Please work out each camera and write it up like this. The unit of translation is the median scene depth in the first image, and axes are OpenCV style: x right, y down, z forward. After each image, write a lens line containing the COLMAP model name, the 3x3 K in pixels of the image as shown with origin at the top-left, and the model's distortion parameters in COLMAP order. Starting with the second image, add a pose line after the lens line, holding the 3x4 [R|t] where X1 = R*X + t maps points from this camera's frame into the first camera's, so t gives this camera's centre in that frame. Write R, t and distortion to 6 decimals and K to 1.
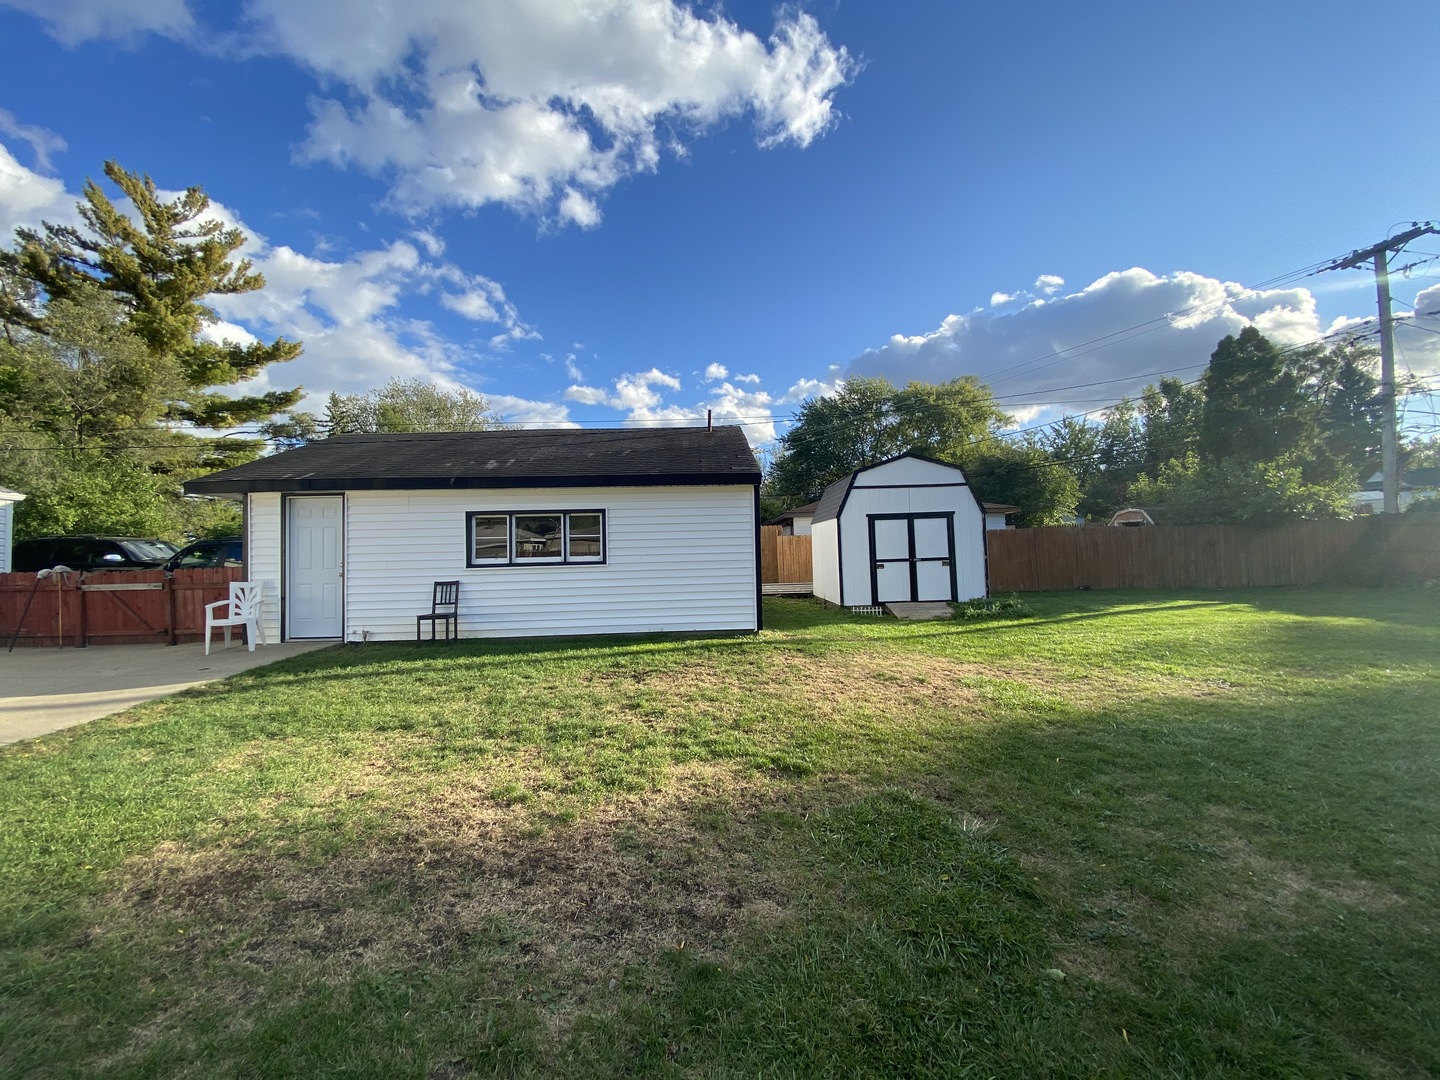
lens RADIAL K [[585.8, 0, 718.9], [0, 585.8, 533.0], [0, 0, 1]] dist [0.030108, -0.024587]
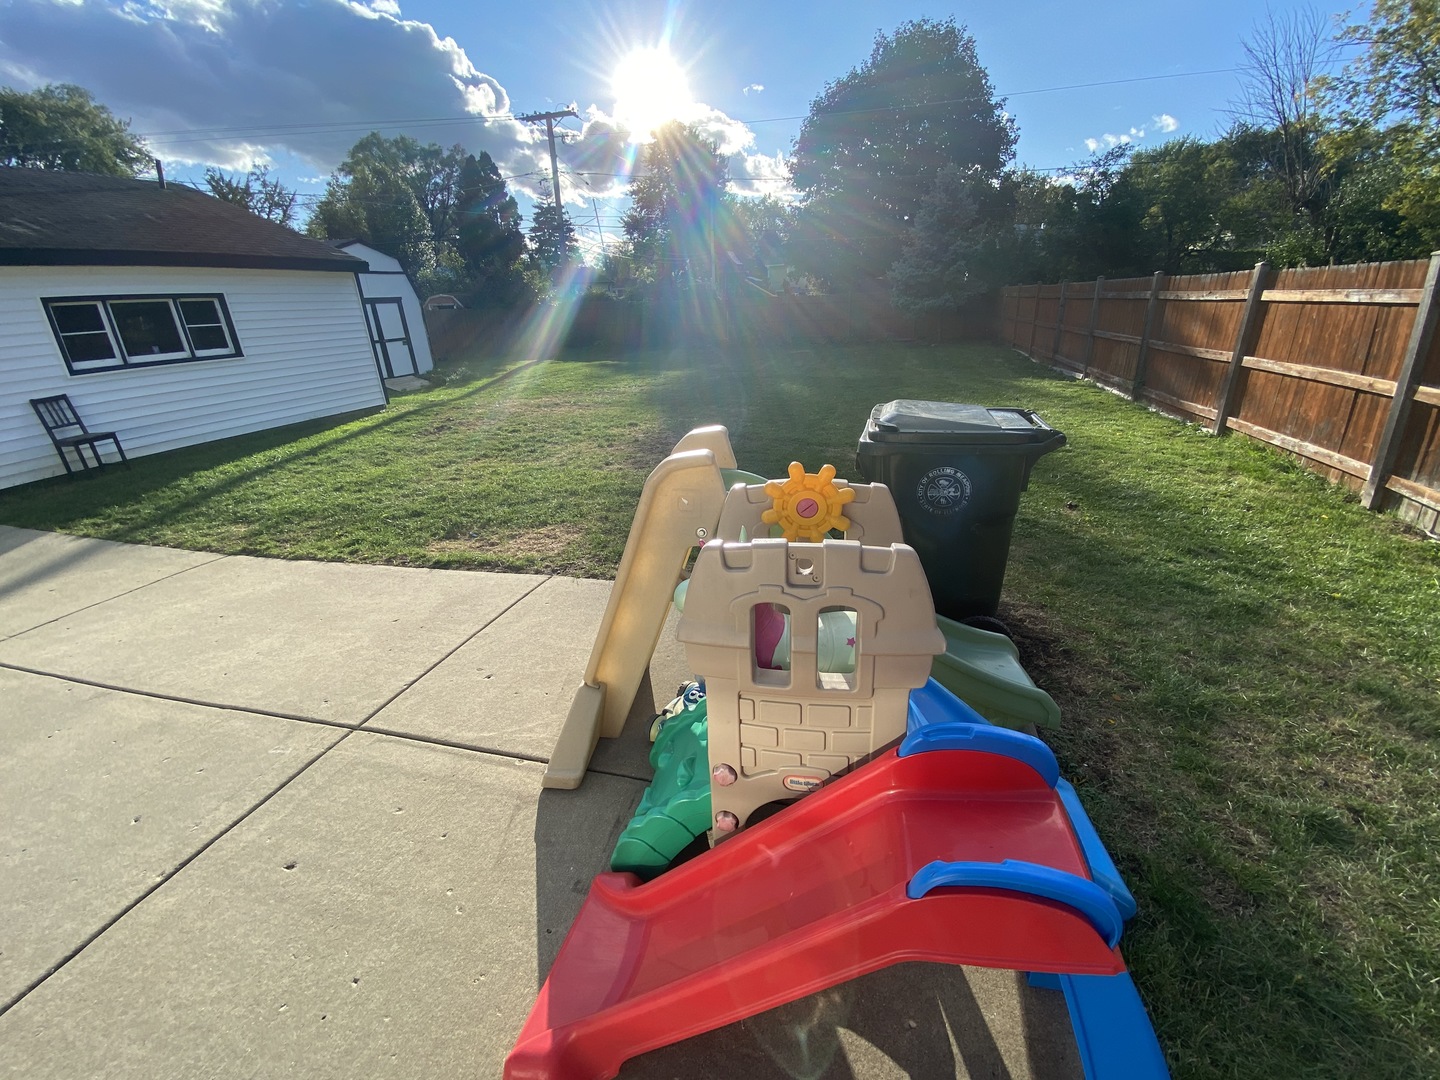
lens RADIAL K [[585.8, 0, 718.9], [0, 585.8, 533.0], [0, 0, 1]] dist [0.030108, -0.024587]
pose [[0.325311, -0.337539, 0.883312, -0.618901], [0.009229, 0.935210, 0.353972, -0.007412], [-0.945562, -0.106999, 0.307350, -0.037307]]
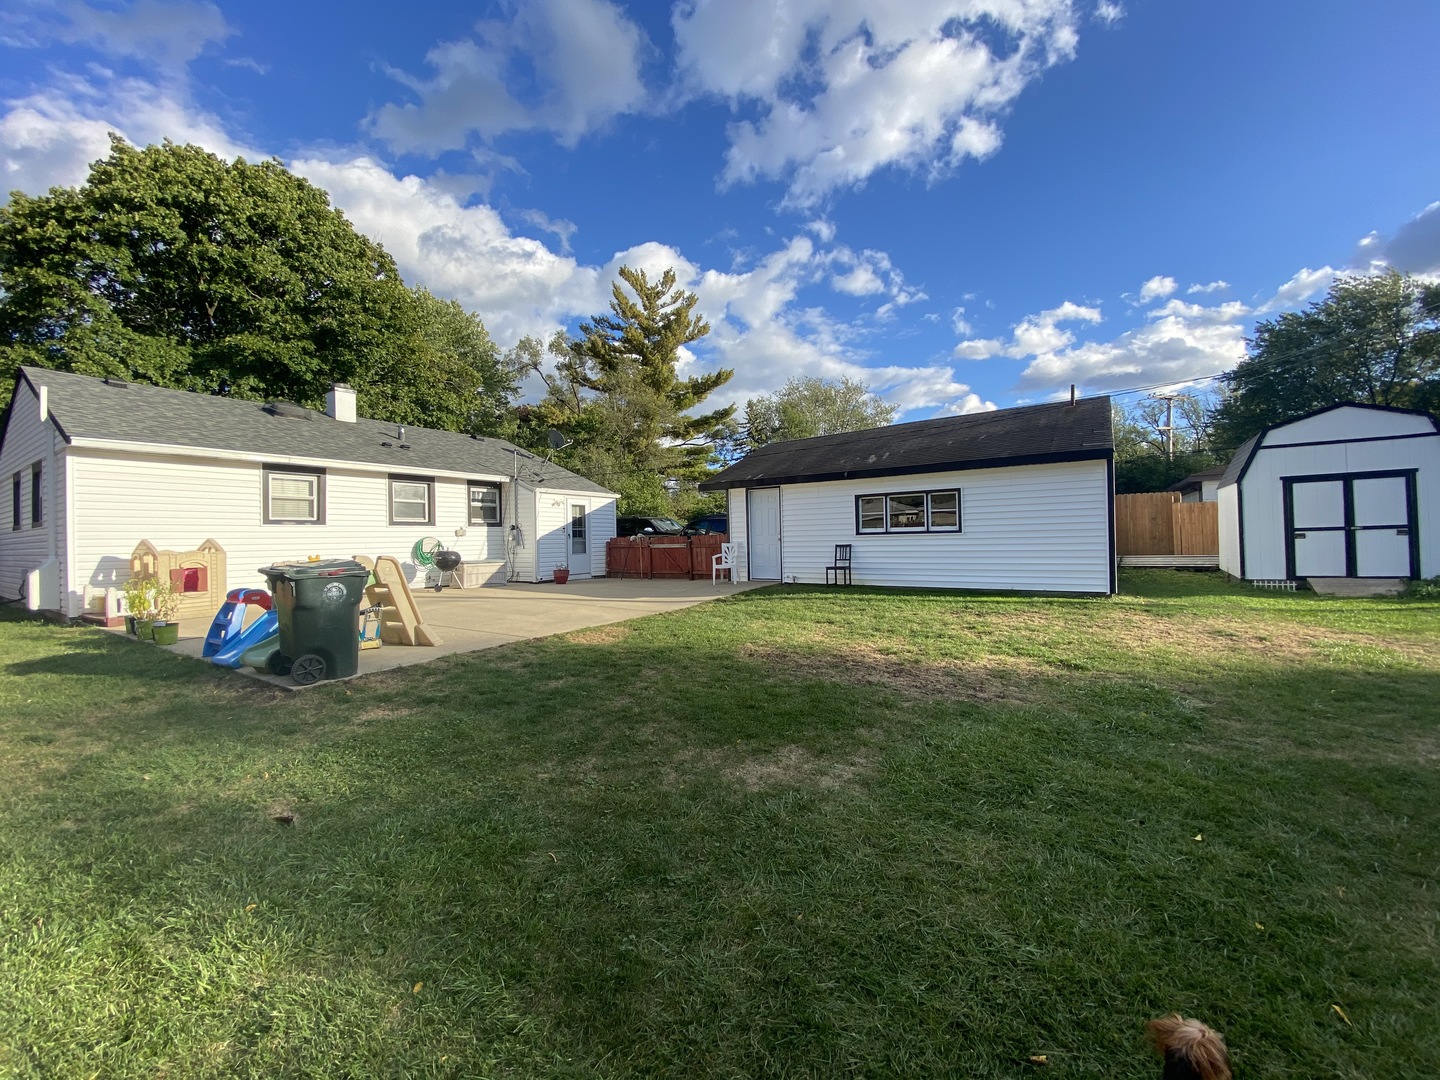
lens RADIAL K [[585.8, 0, 718.9], [0, 585.8, 533.0], [0, 0, 1]] dist [0.030108, -0.024587]
pose [[0.810895, -0.000388, -0.585192, 0.085809], [0.028090, 0.998873, 0.038263, -0.005682], [0.584517, -0.047465, 0.809992, -0.222843]]
